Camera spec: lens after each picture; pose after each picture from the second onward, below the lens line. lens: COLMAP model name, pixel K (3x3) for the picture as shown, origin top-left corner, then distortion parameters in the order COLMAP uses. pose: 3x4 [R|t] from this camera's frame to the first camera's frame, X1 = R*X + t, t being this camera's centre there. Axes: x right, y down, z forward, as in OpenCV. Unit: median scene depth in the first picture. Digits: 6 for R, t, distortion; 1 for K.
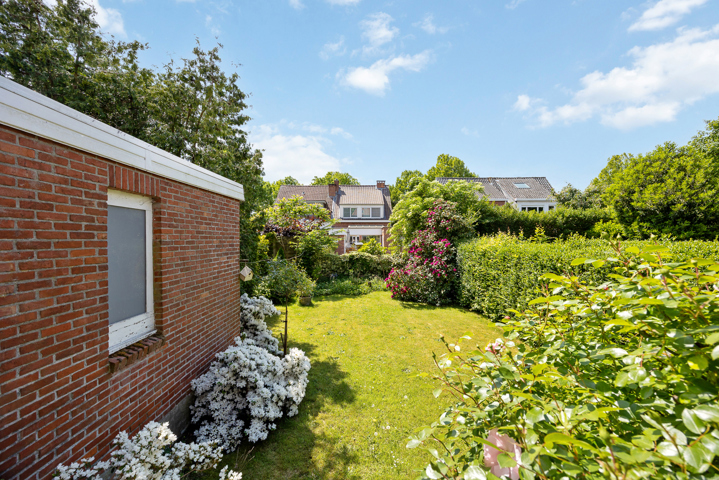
lens RADIAL K [[280.5, 0, 358.8], [0, 280.5, 240.8], [0, 0, 1]] dist [-0.001832, -0.000022]
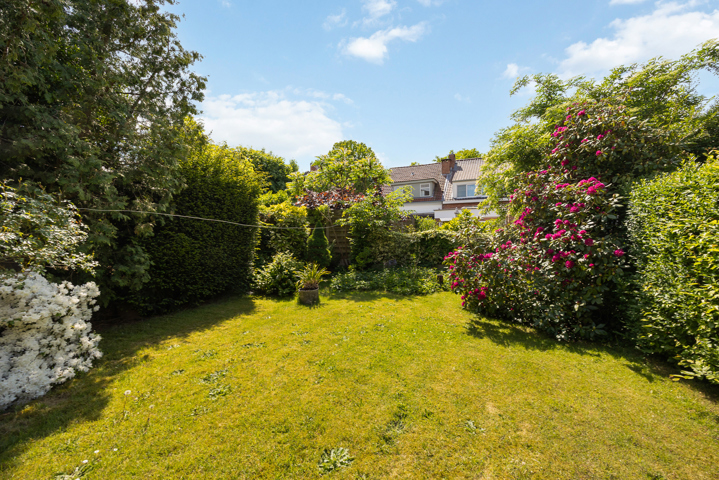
lens RADIAL K [[280.5, 0, 360.6], [0, 280.5, 237.3], [0, 0, 1]] dist [-0.001832, -0.000022]
pose [[0.890972, 0.000729, -0.454057, 0.197910], [0.002452, 0.999976, 0.006418, 0.077836], [0.454051, -0.006832, 0.890949, 0.491934]]
